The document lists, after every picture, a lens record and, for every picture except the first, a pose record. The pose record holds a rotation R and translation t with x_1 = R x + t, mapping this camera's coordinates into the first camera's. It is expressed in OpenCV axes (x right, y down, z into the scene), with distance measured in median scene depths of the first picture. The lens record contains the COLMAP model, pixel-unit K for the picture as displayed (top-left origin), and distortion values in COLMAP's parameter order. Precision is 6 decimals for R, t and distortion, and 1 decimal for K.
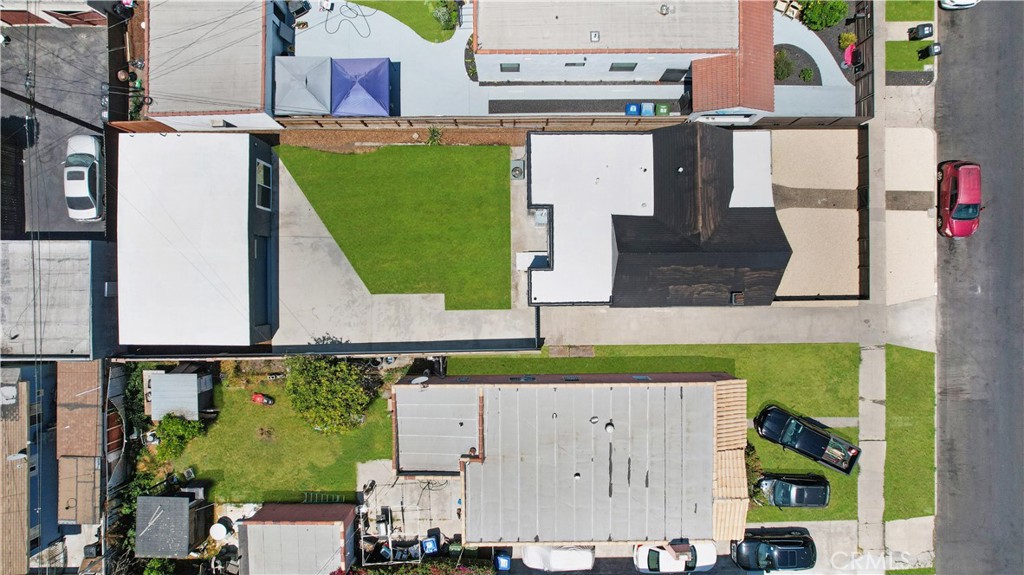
lens RADIAL K [[652.9, 0, 512.0], [0, 652.9, 287.5], [0, 0, 1]] dist [-0.071695, 0.065567]
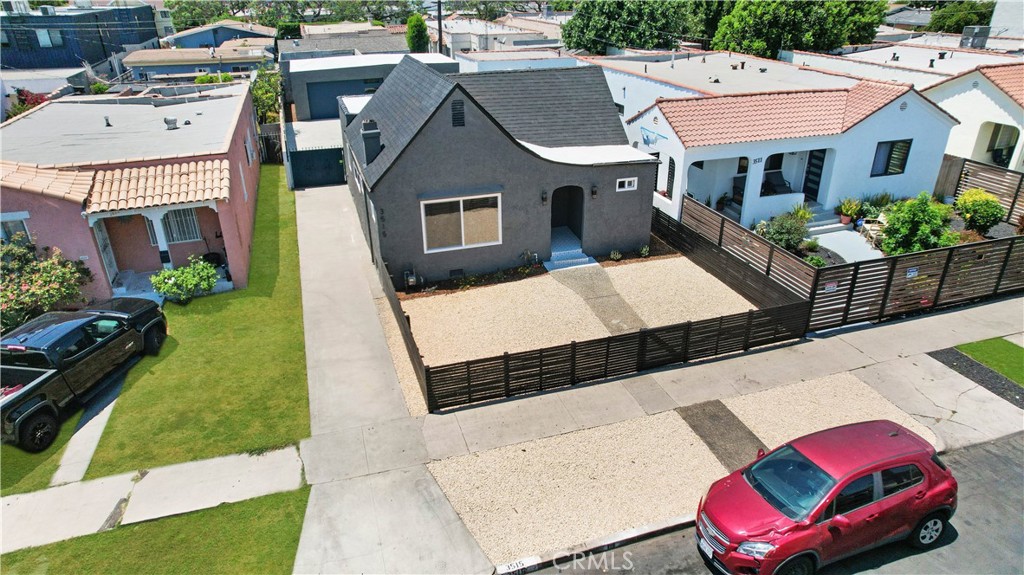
lens RADIAL K [[652.9, 0, 512.0], [0, 652.9, 287.5], [0, 0, 1]] dist [-0.071695, 0.065567]
pose [[0.300144, 0.414619, -0.859072, 0.852812], [-0.953894, 0.130499, -0.270289, 0.065678], [0.000041, 0.900589, 0.434671, 0.766779]]
